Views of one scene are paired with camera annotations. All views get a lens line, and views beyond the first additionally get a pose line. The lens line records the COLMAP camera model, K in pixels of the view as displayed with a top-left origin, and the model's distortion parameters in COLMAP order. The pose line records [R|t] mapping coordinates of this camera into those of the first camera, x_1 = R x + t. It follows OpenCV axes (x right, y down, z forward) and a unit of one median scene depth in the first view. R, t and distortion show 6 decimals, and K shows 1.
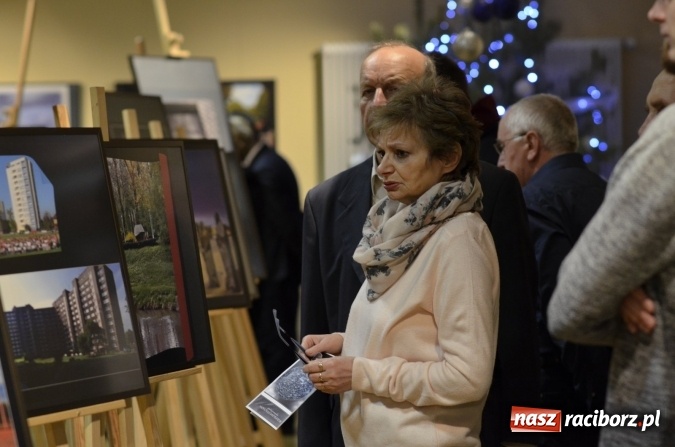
lens RADIAL K [[2278.6, 0, 337.5], [0, 2278.6, 223.5], [0, 0, 1]] dist [0.057232, 0.553264]
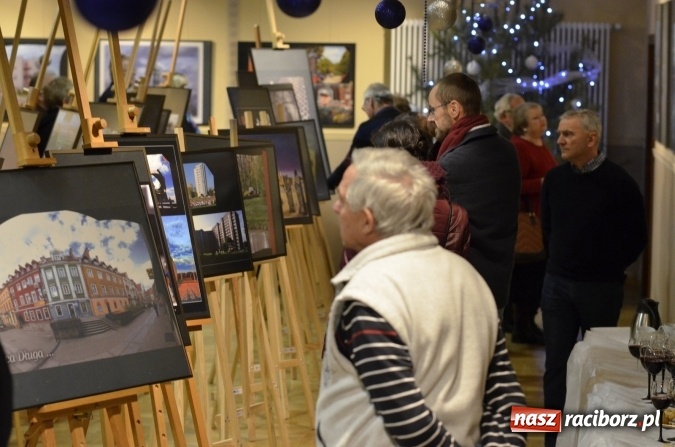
lens RADIAL K [[2278.6, 0, 337.5], [0, 2278.6, 223.5], [0, 0, 1]] dist [0.057232, 0.553264]
pose [[0.998073, 0.040067, -0.047385, 0.087954], [-0.037573, 0.997920, 0.052386, -0.077265], [0.049385, -0.050504, 0.997502, -1.032581]]
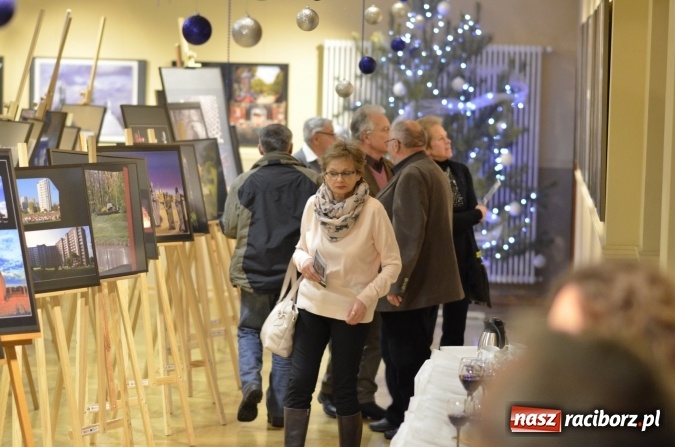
lens RADIAL K [[2278.6, 0, 337.5], [0, 2278.6, 223.5], [0, 0, 1]] dist [0.057232, 0.553264]
pose [[0.997341, 0.048931, -0.054013, 0.229406], [-0.046646, 0.997995, 0.042782, -0.079066], [0.055998, -0.040149, 0.997623, -1.033381]]
